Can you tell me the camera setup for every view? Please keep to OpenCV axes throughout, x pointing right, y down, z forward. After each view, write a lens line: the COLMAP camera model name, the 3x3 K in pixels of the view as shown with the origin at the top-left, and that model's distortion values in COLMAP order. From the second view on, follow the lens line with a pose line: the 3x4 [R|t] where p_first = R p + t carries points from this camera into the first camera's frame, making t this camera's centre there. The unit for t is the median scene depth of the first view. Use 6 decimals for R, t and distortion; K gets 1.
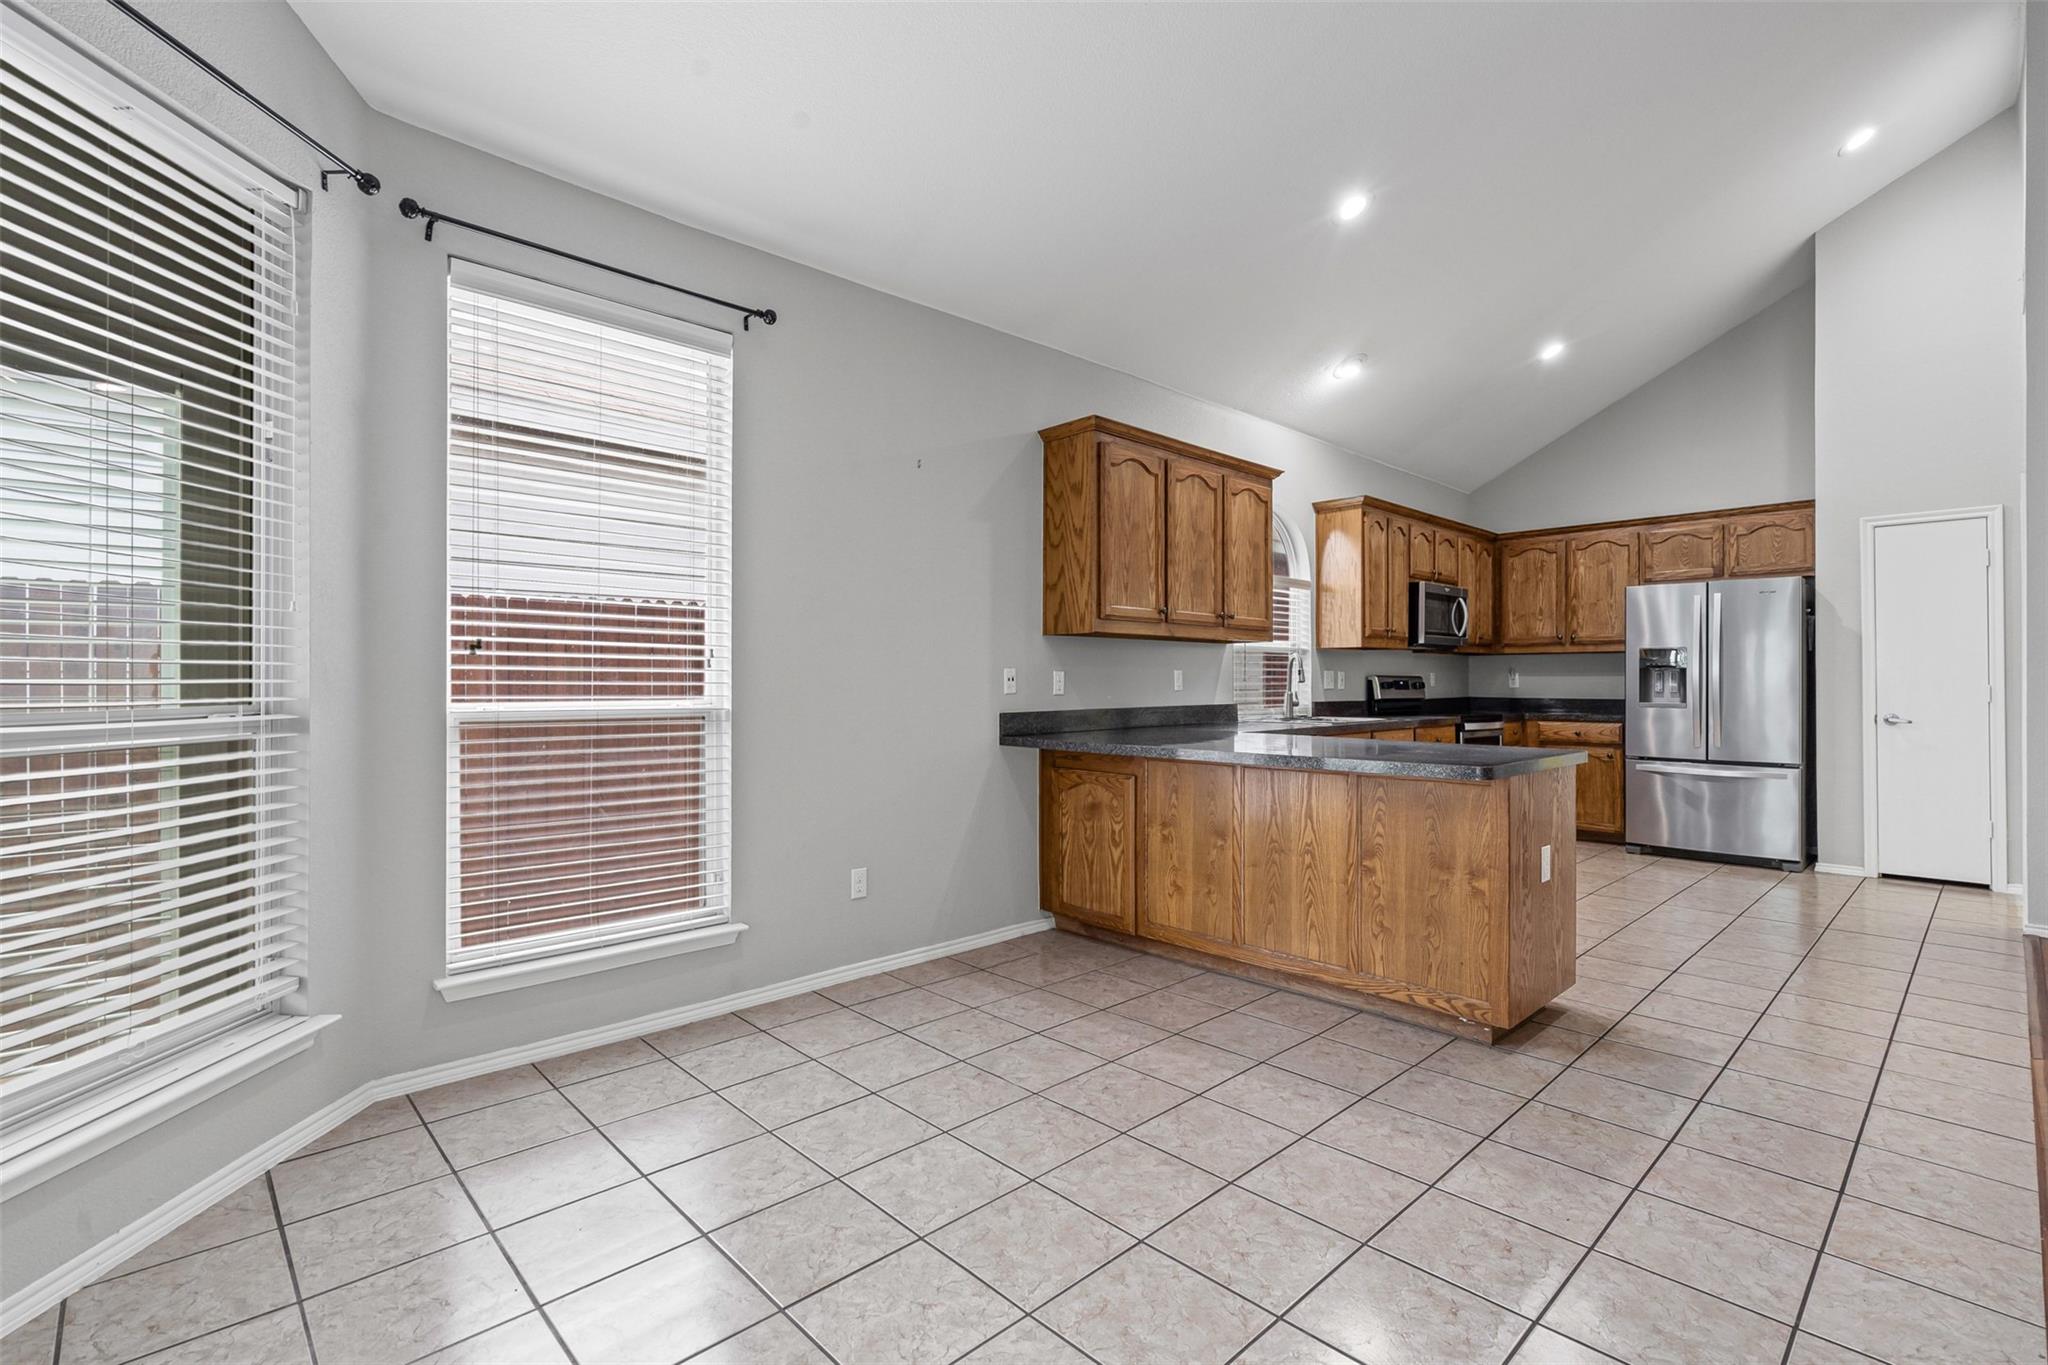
lens RADIAL K [[938.1, 0, 1005.0], [0, 938.1, 672.0], [0, 0, 1]] dist [-0.008392, 0.003237]
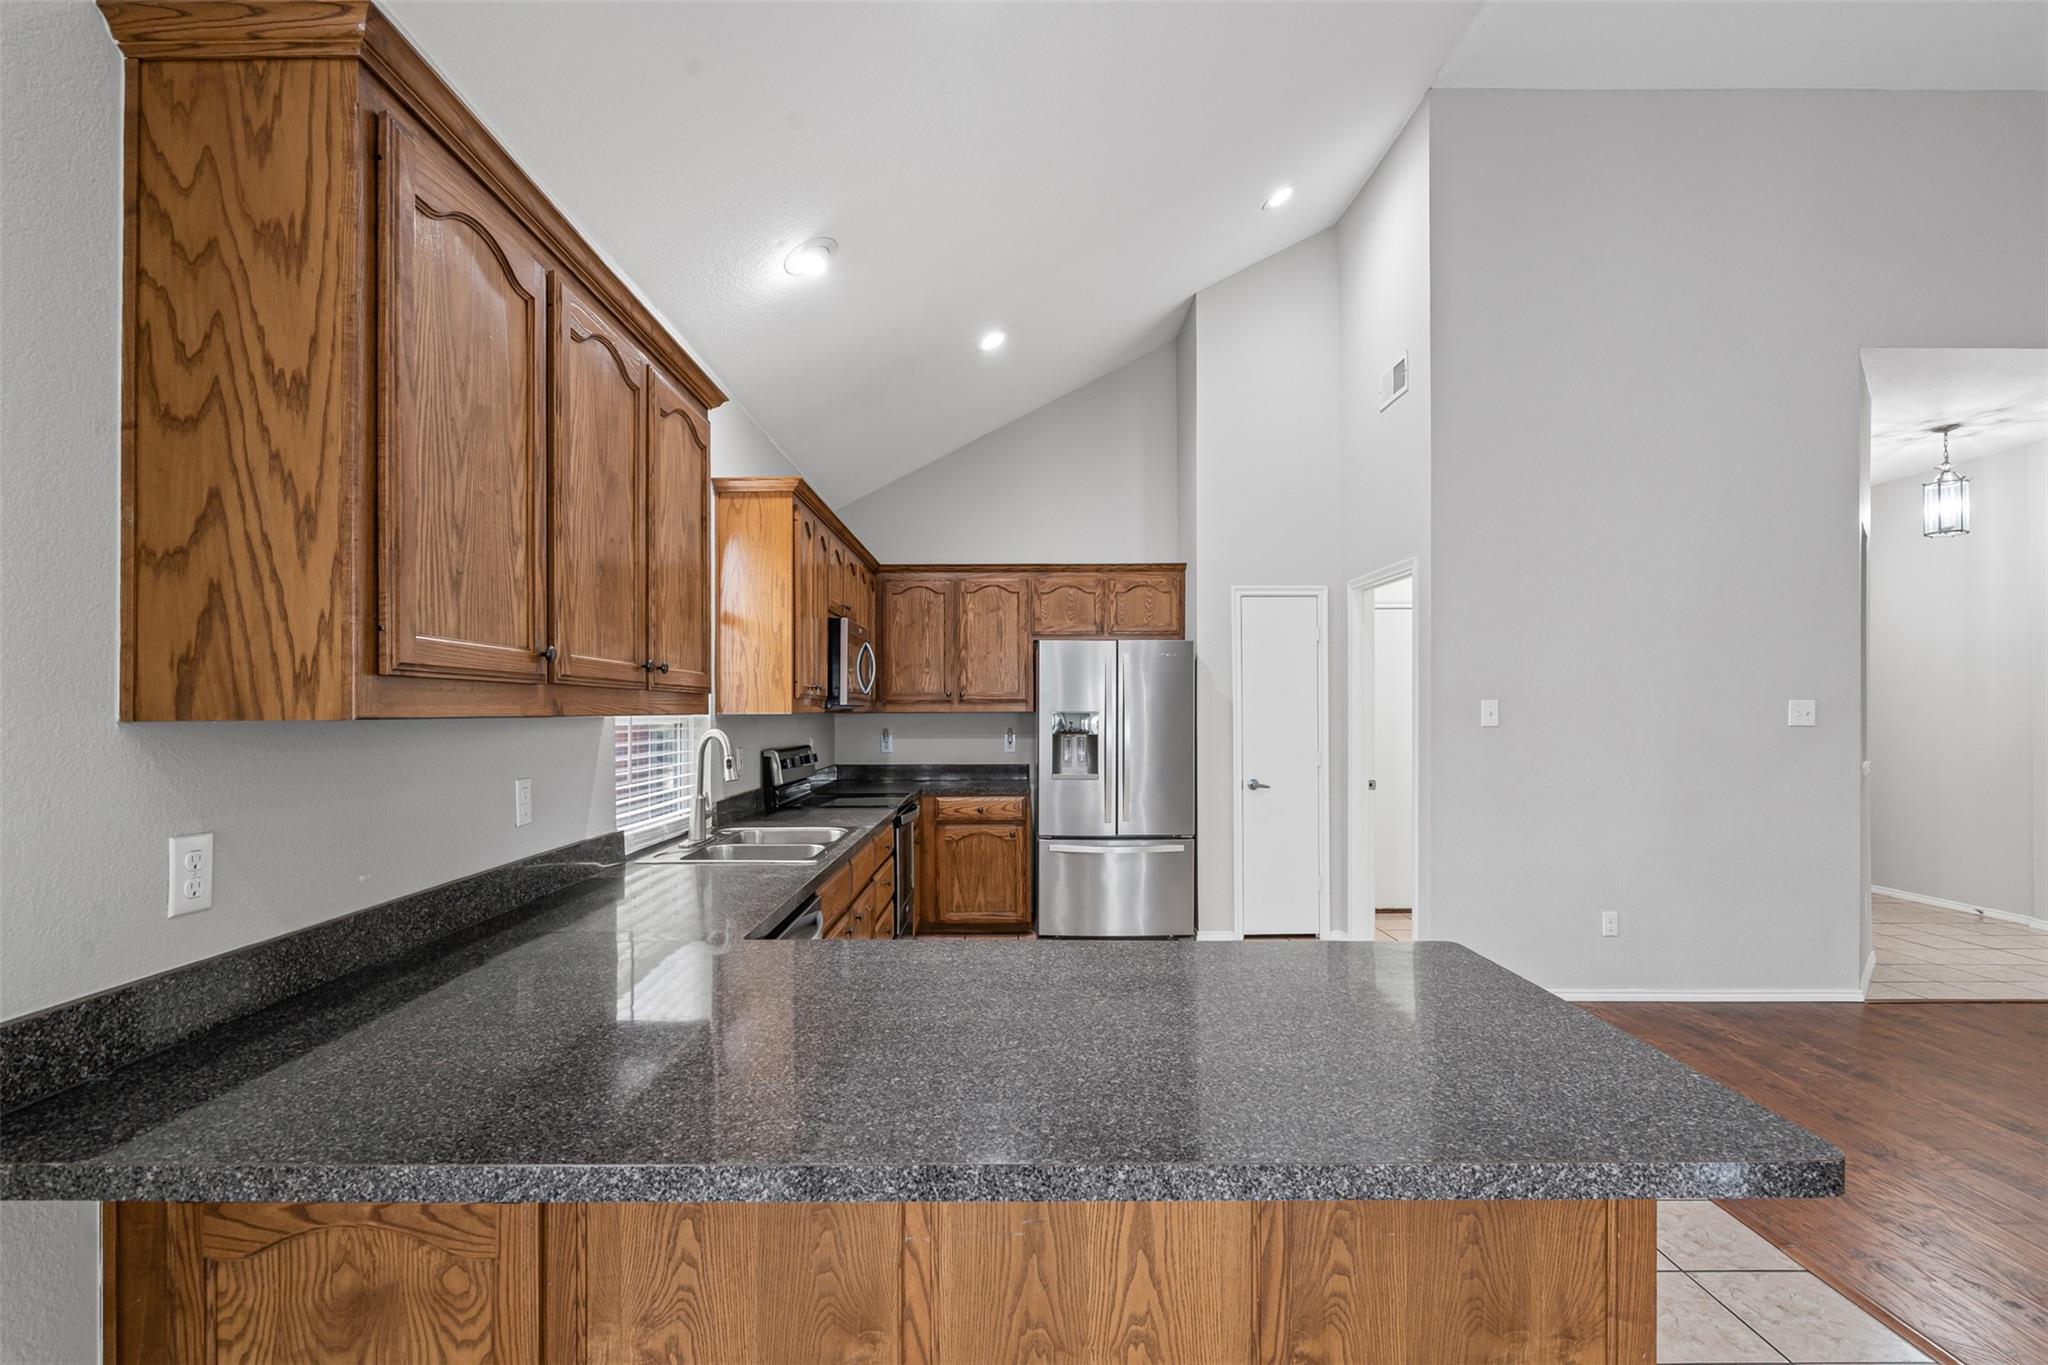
lens RADIAL K [[938.1, 0, 1022.4], [0, 938.1, 706.5], [0, 0, 1]] dist [-0.008392, 0.003237]
pose [[0.670646, 0.000415, 0.741777, 0.011510], [-0.004593, 0.999983, 0.003593, -0.040071], [-0.741763, -0.005816, 0.670637, 0.522276]]
